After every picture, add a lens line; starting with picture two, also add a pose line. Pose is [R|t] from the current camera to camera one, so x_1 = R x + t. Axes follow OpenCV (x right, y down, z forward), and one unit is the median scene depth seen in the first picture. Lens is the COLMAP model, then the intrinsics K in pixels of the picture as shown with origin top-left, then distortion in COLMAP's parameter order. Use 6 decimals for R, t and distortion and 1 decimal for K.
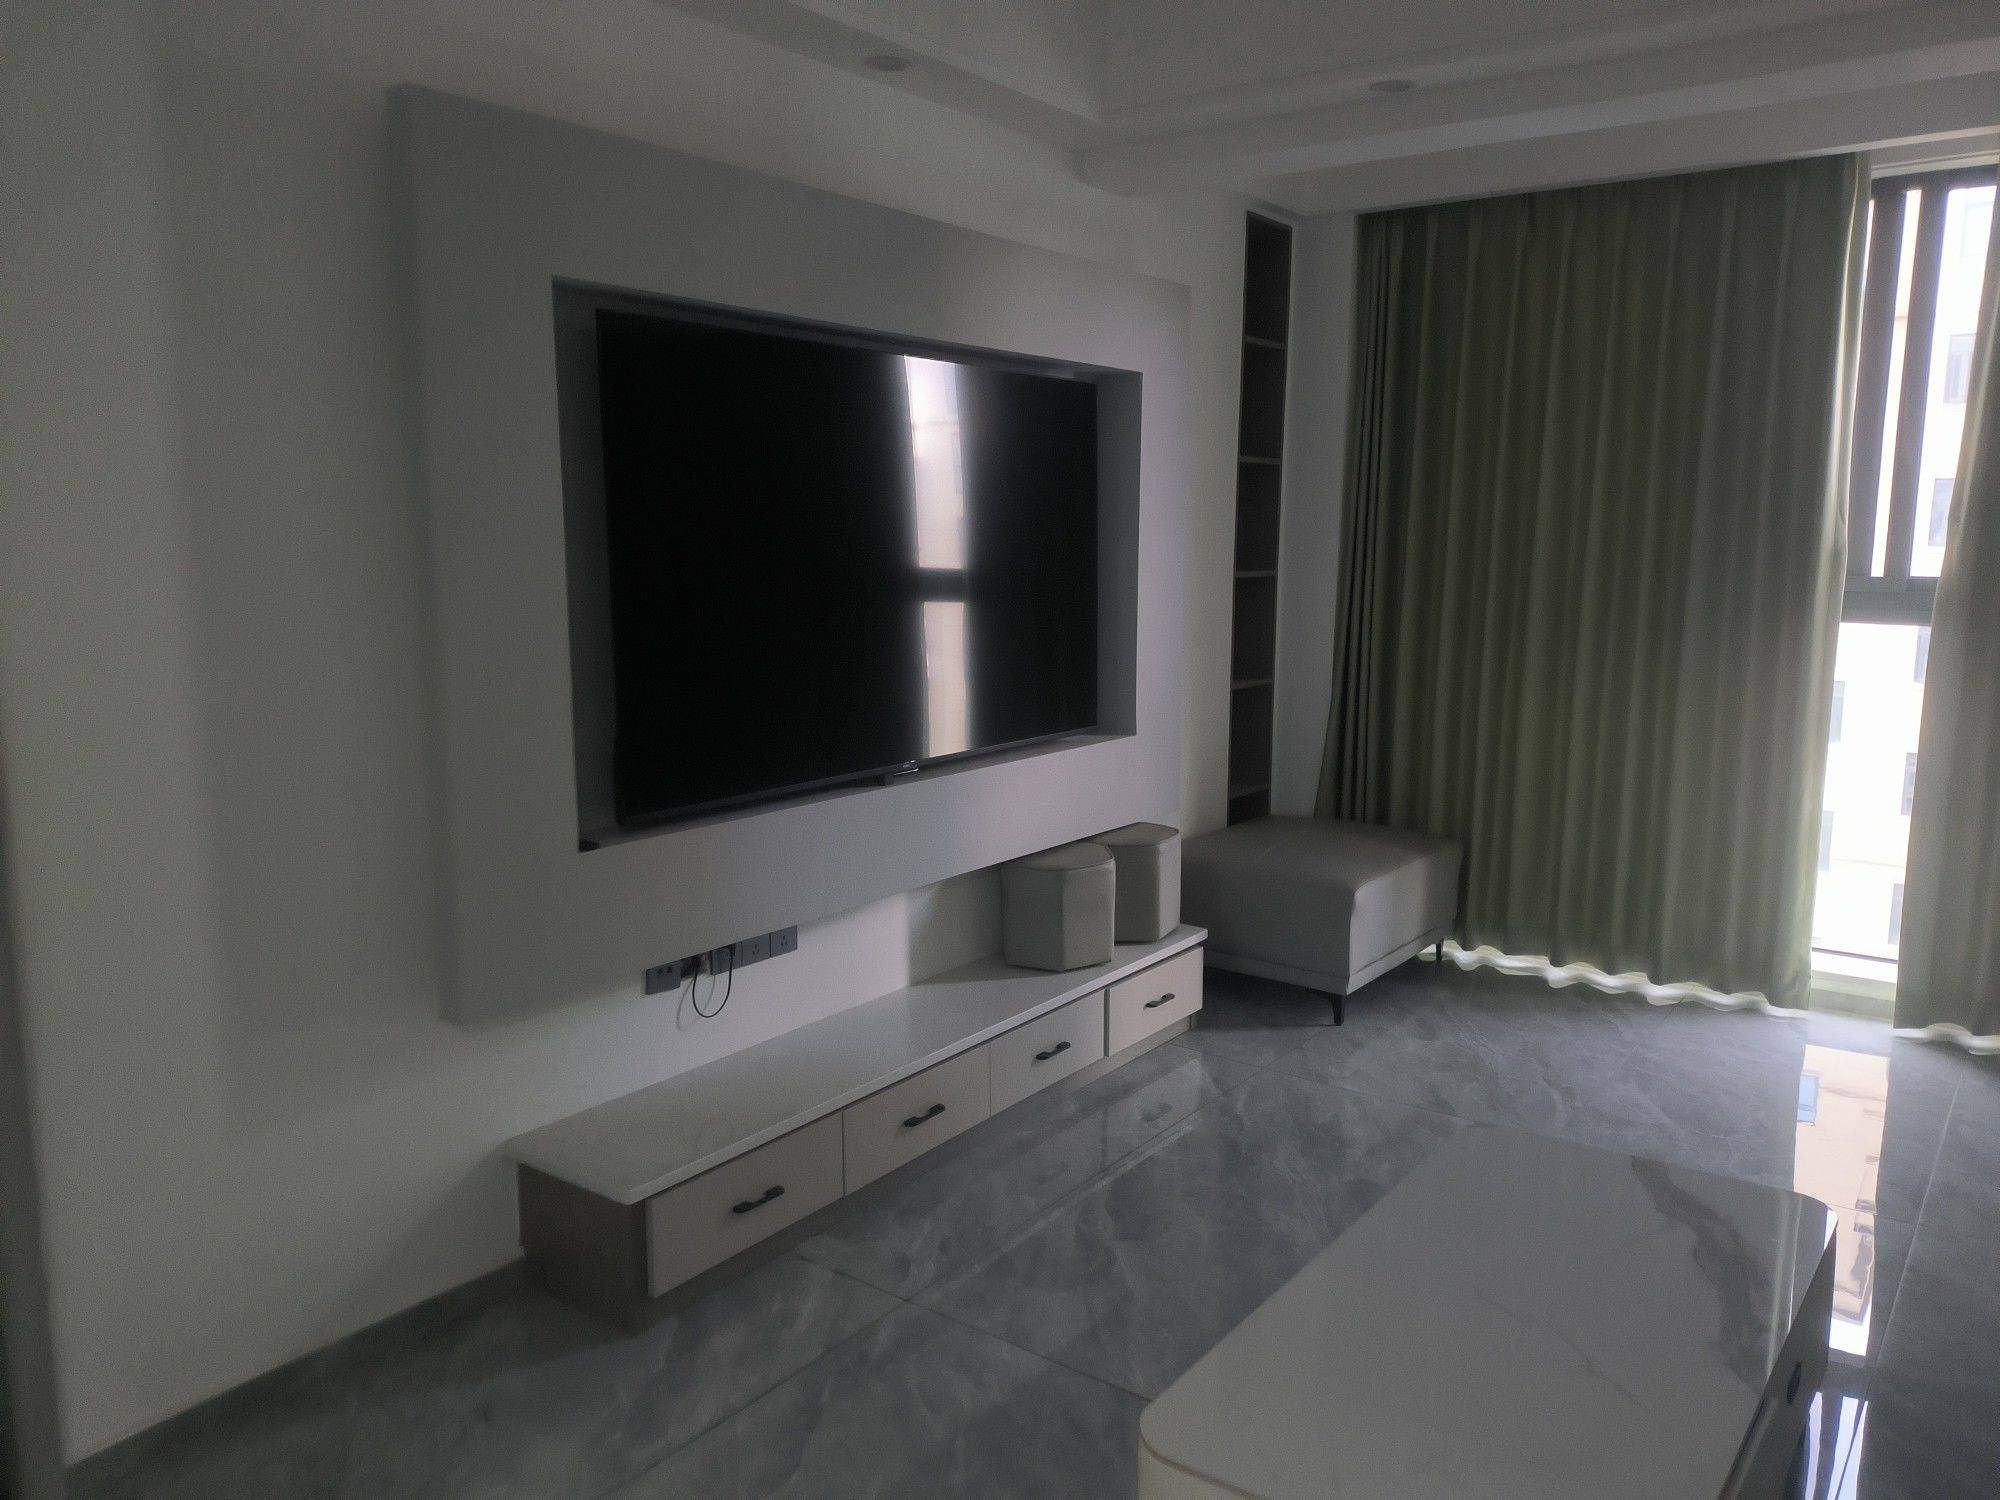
lens RADIAL K [[1534.4, 0, 997.1], [0, 1534.4, 755.5], [0, 0, 1]] dist [0.096356, -0.004372]
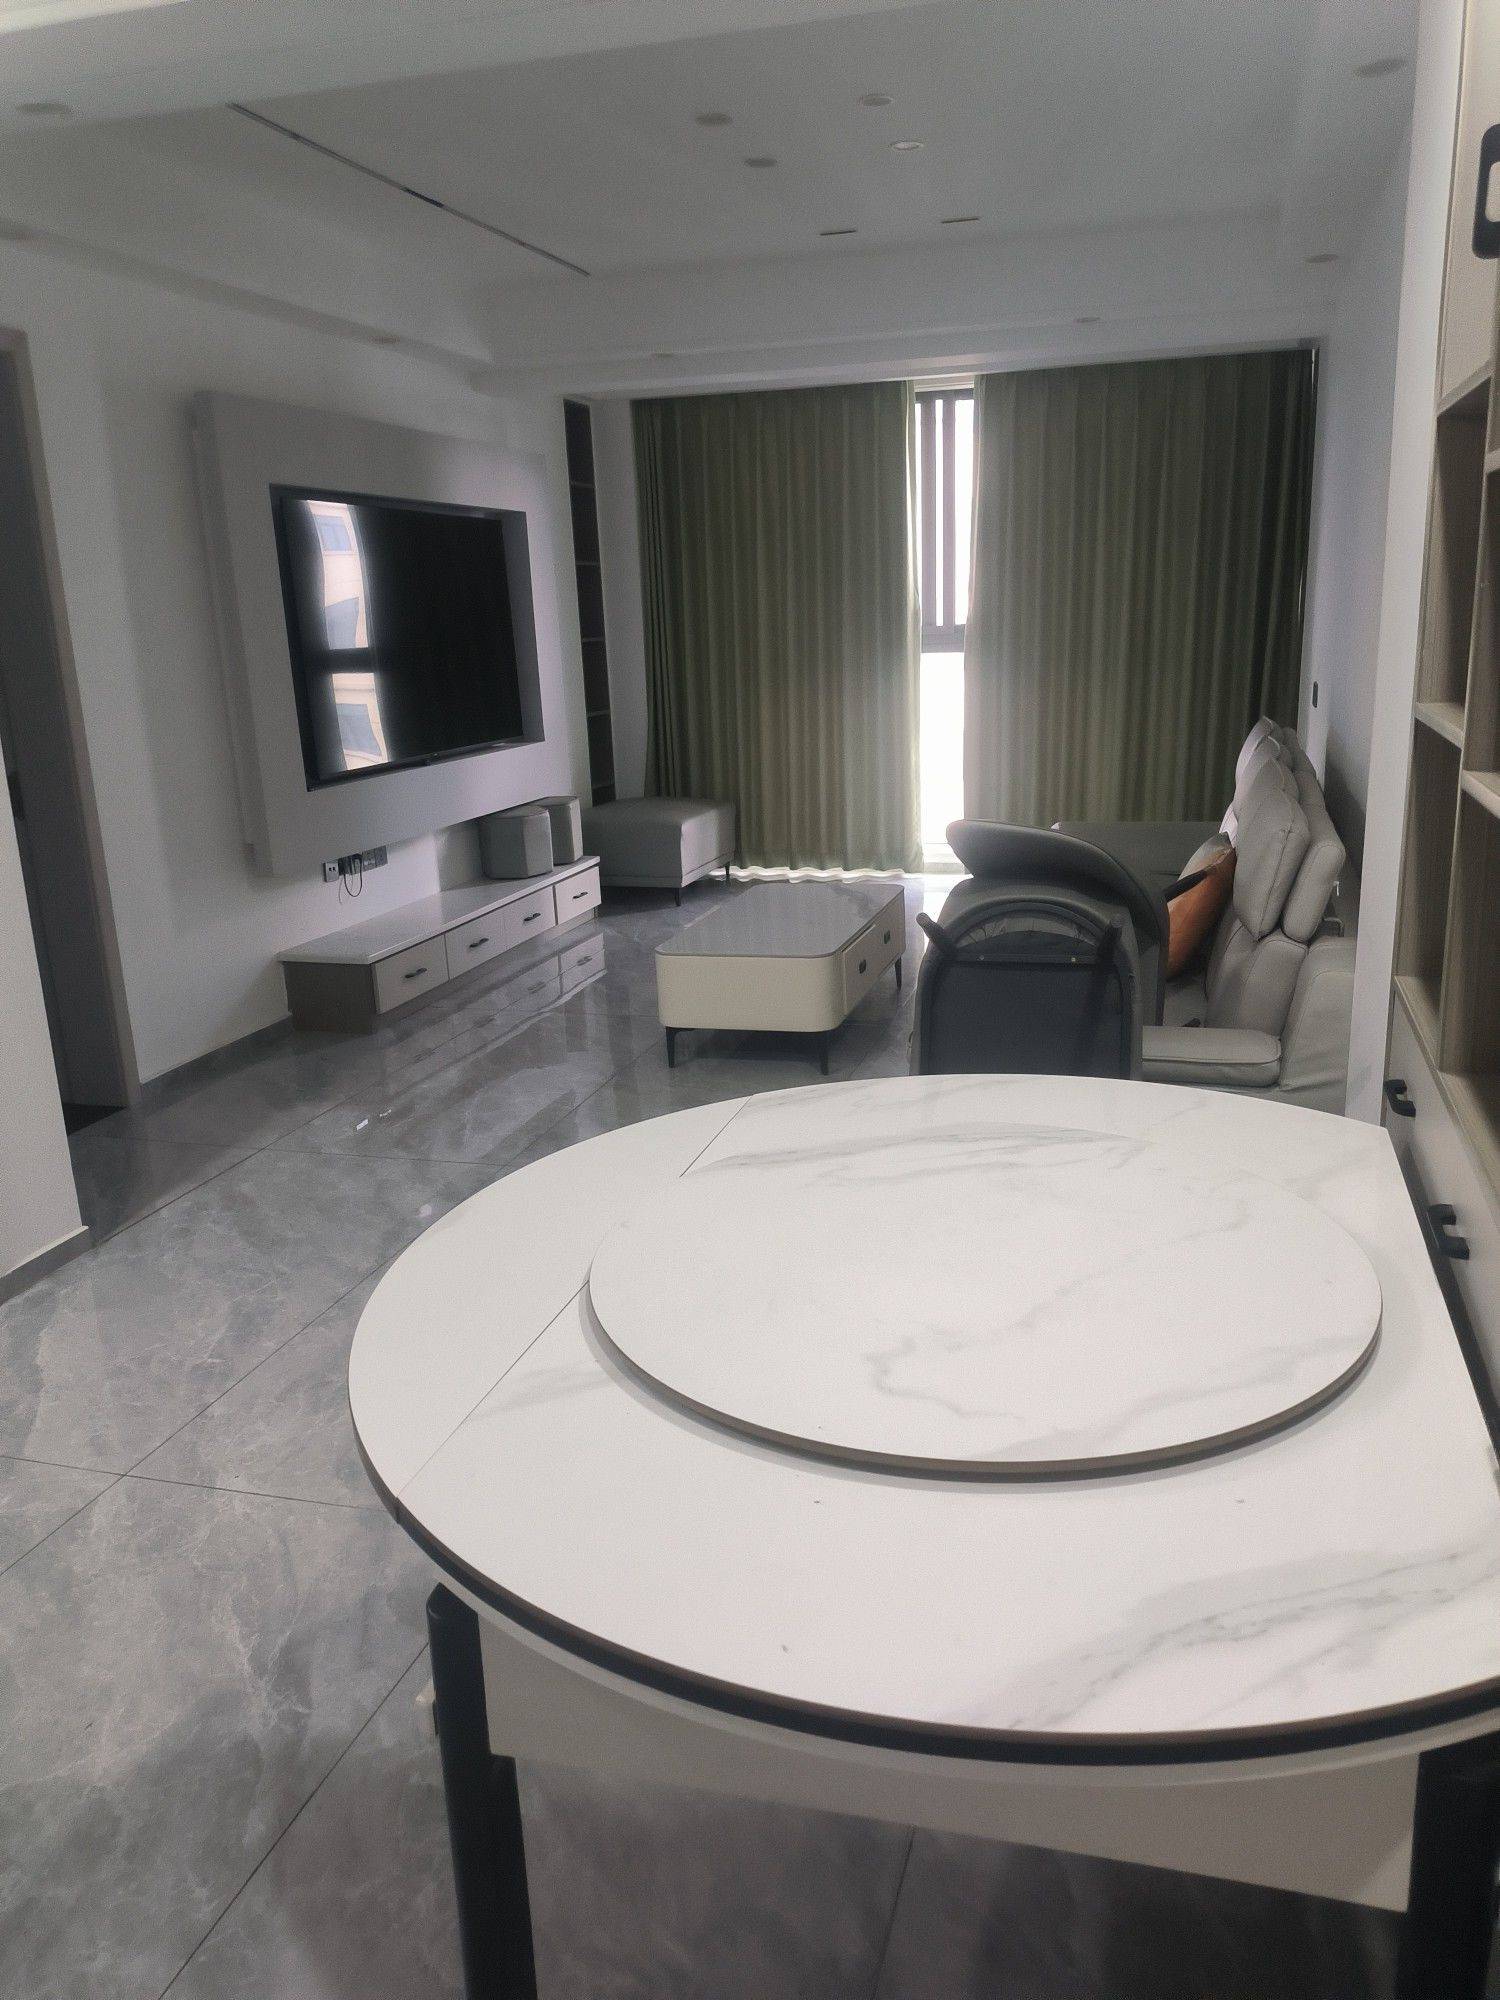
lens RADIAL K [[1534.4, 0, 760.3], [0, 1534.4, 1001.9], [0, 0, 1]] dist [0.096356, -0.004372]
pose [[0.940953, -0.121815, 0.315860, -0.248985], [0.091839, 0.989881, 0.108170, 0.107013], [-0.325841, -0.072774, 0.942619, -0.649883]]
